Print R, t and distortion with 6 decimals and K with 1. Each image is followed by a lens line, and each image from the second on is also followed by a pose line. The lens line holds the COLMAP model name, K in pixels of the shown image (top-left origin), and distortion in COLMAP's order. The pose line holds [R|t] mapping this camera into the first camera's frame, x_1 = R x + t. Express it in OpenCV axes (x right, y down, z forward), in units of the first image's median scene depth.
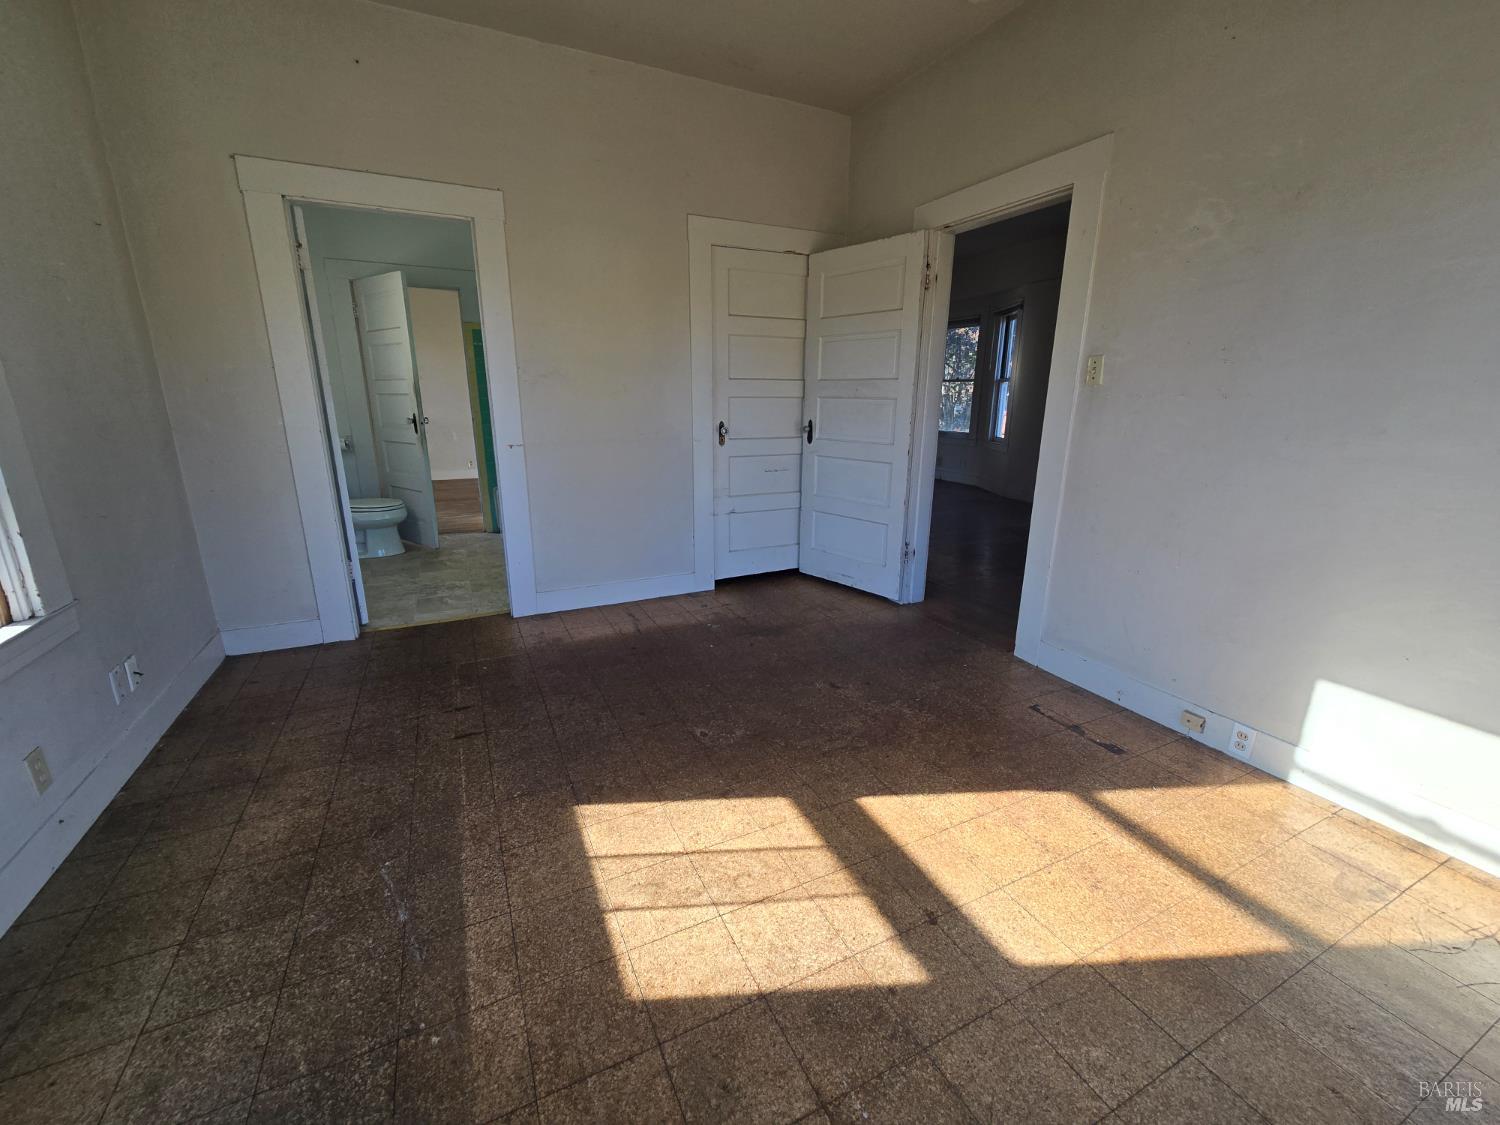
lens RADIAL K [[616.6, 0, 750.7], [0, 616.6, 558.1], [0, 0, 1]] dist [-0.001497, -0.000172]
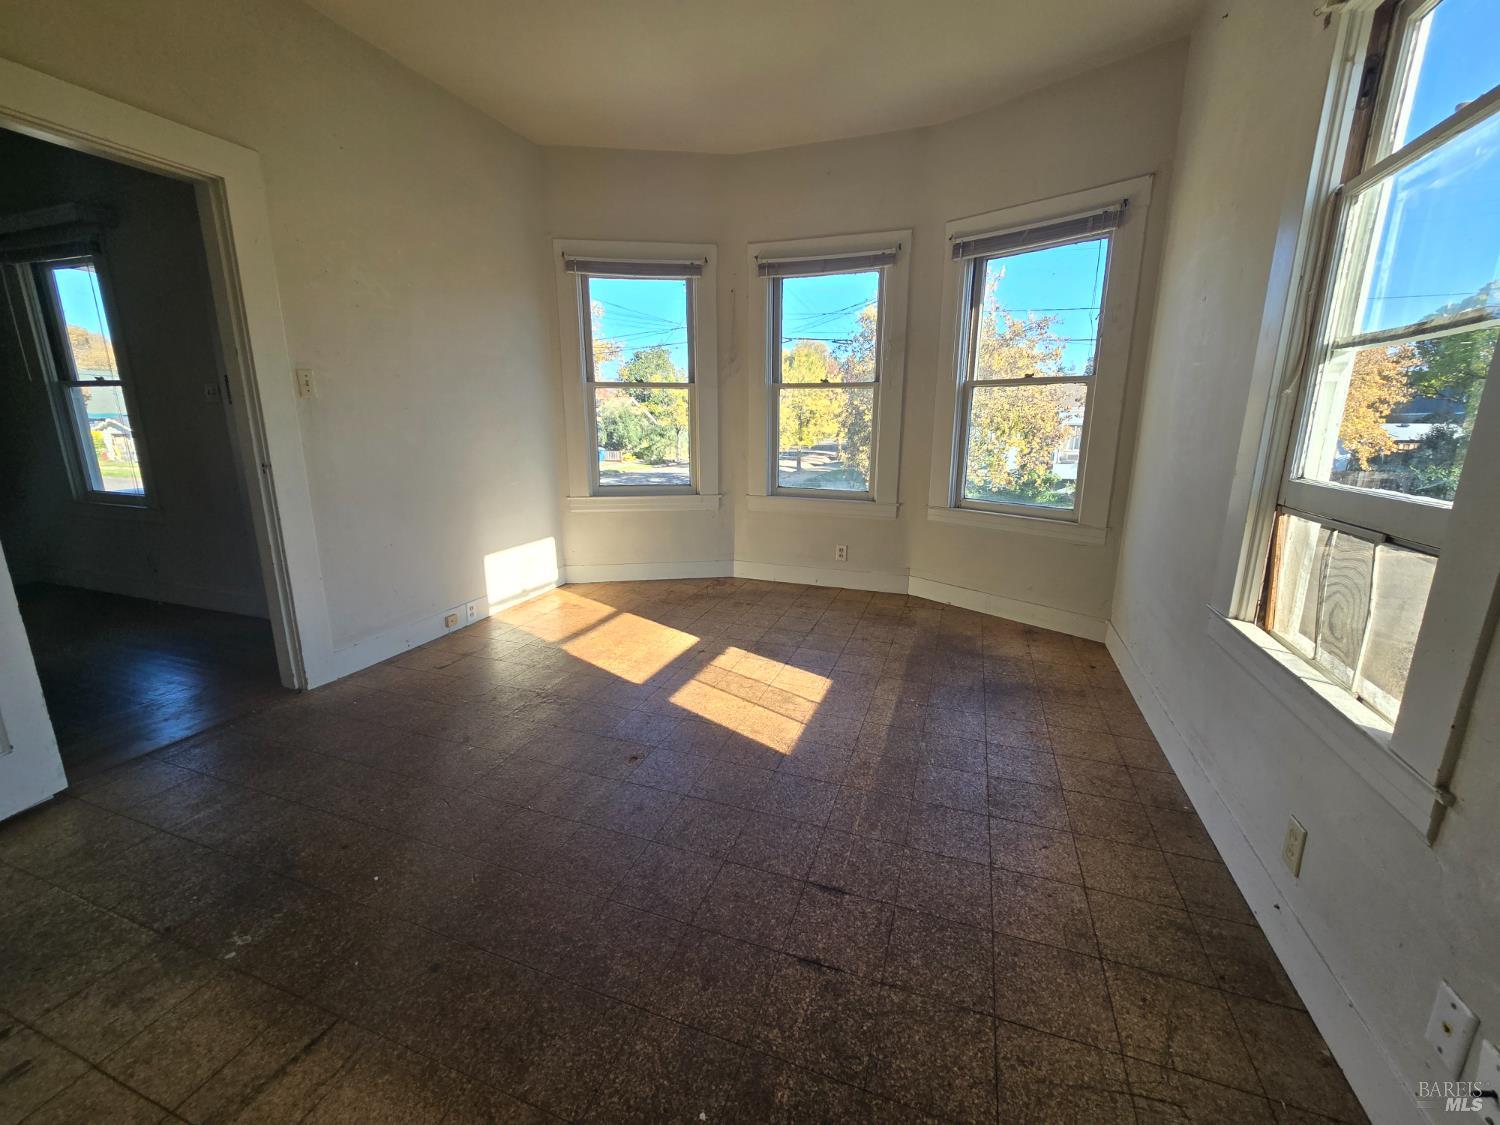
lens RADIAL K [[616.6, 0, 752.2], [0, 616.6, 562.3], [0, 0, 1]] dist [-0.001497, -0.000172]
pose [[-0.702009, -0.173635, 0.690677, -1.051774], [0.179030, 0.895651, 0.407132, -0.445146], [-0.689298, 0.409463, -0.597670, 1.706361]]
